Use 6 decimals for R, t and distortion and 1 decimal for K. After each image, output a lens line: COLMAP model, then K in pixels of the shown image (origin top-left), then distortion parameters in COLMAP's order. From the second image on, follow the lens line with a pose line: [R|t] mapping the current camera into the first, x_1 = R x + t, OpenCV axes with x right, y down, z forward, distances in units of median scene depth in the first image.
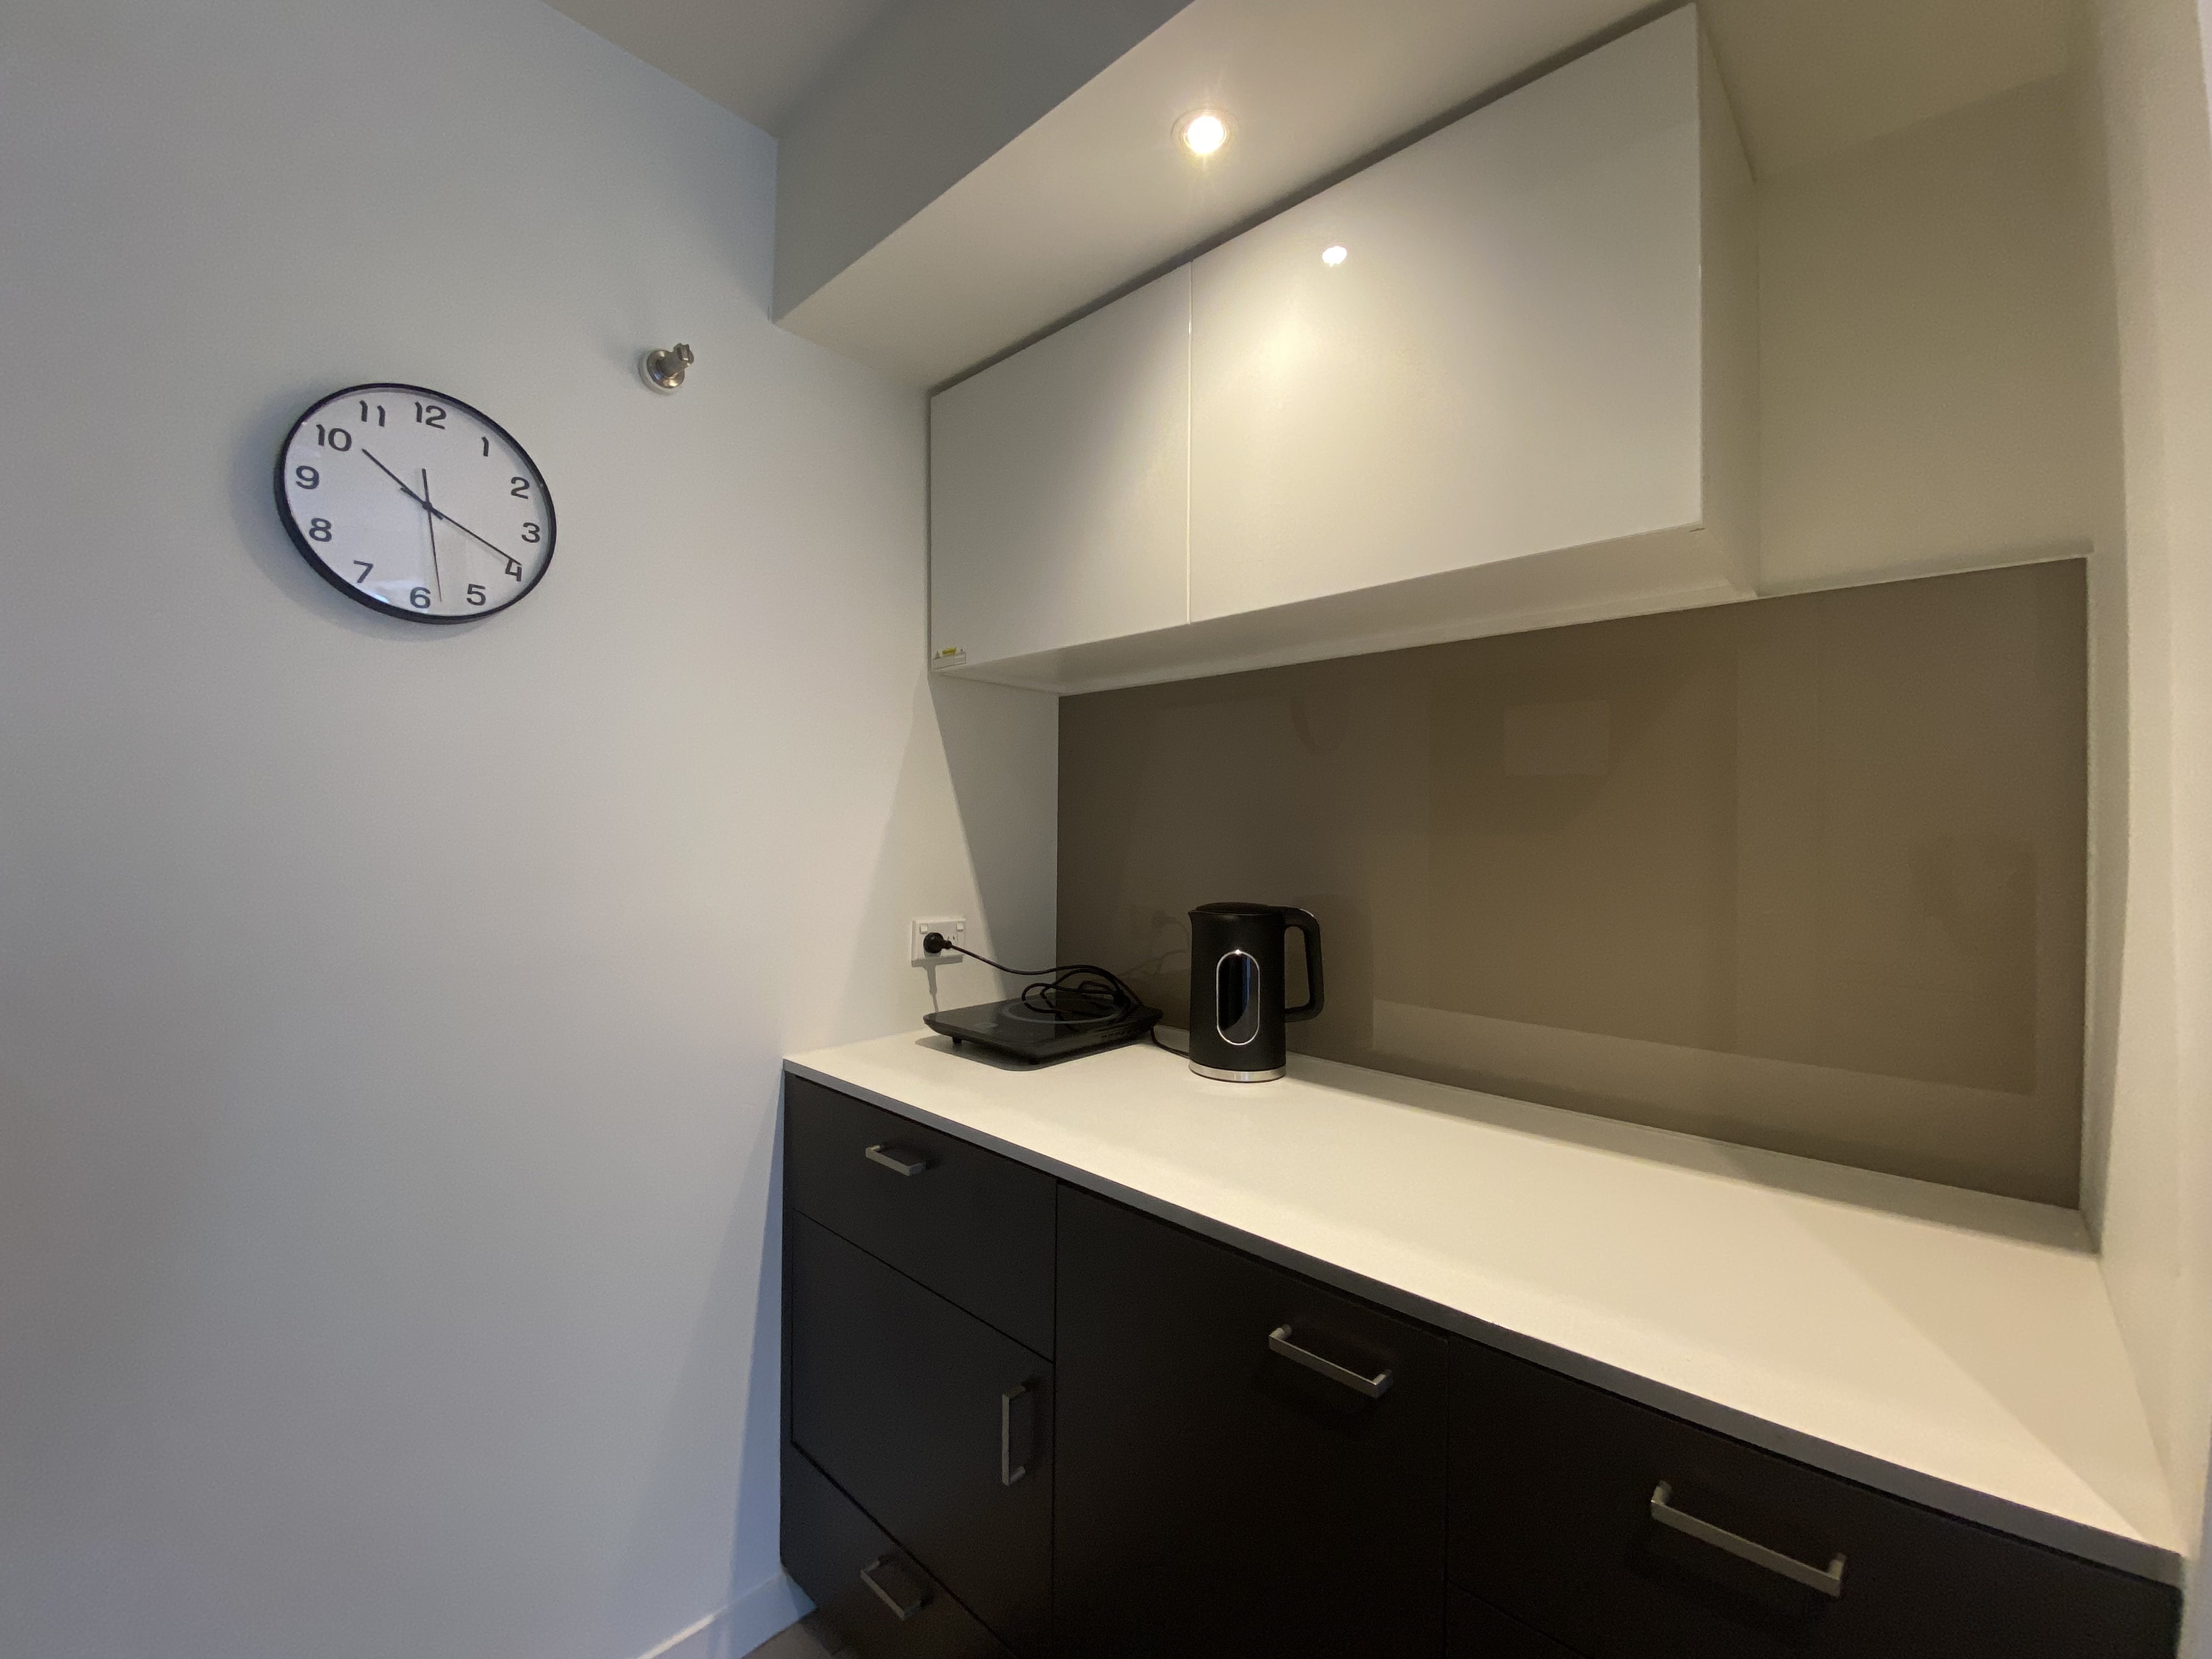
lens RADIAL K [[891.3, 0, 1109.0], [0, 891.3, 824.3], [0, 0, 1]] dist [0.034275, -0.033184]
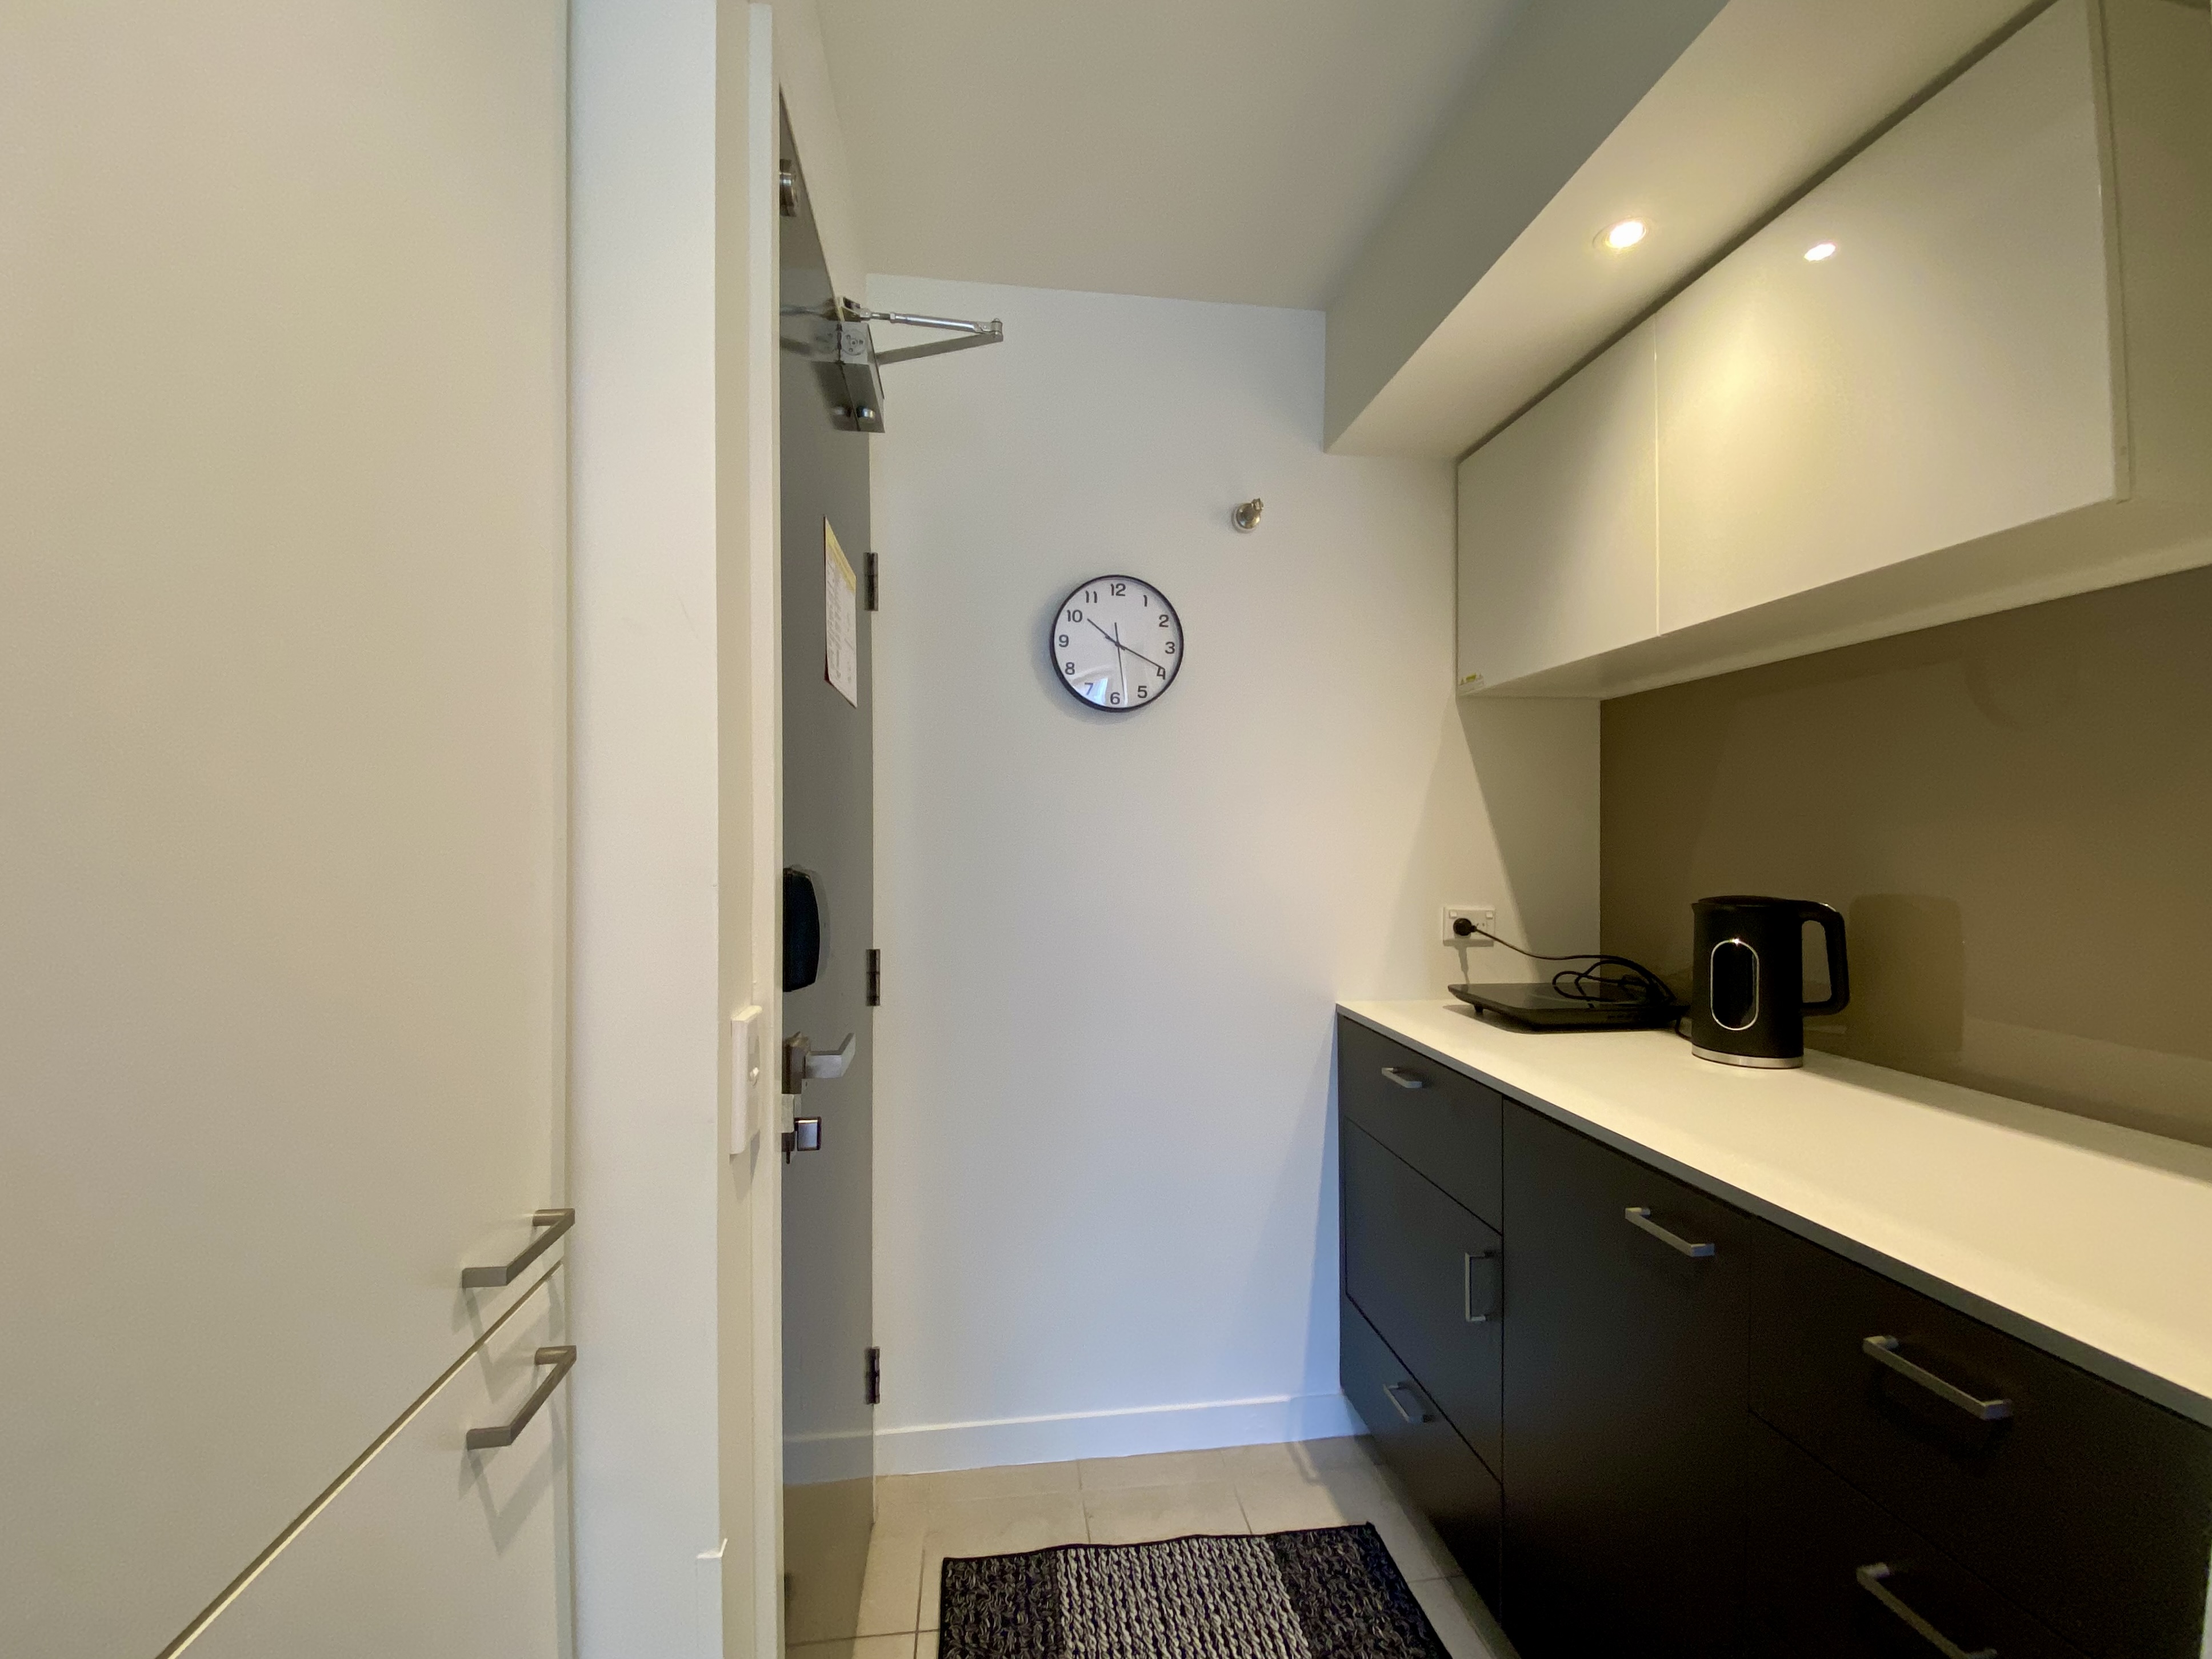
lens RADIAL K [[891.3, 0, 1109.0], [0, 891.3, 824.3], [0, 0, 1]] dist [0.034275, -0.033184]
pose [[0.774541, -0.022669, -0.632117, 0.235398], [0.013432, 0.999722, -0.019394, 0.017228], [0.632381, 0.006531, 0.774630, -0.259829]]
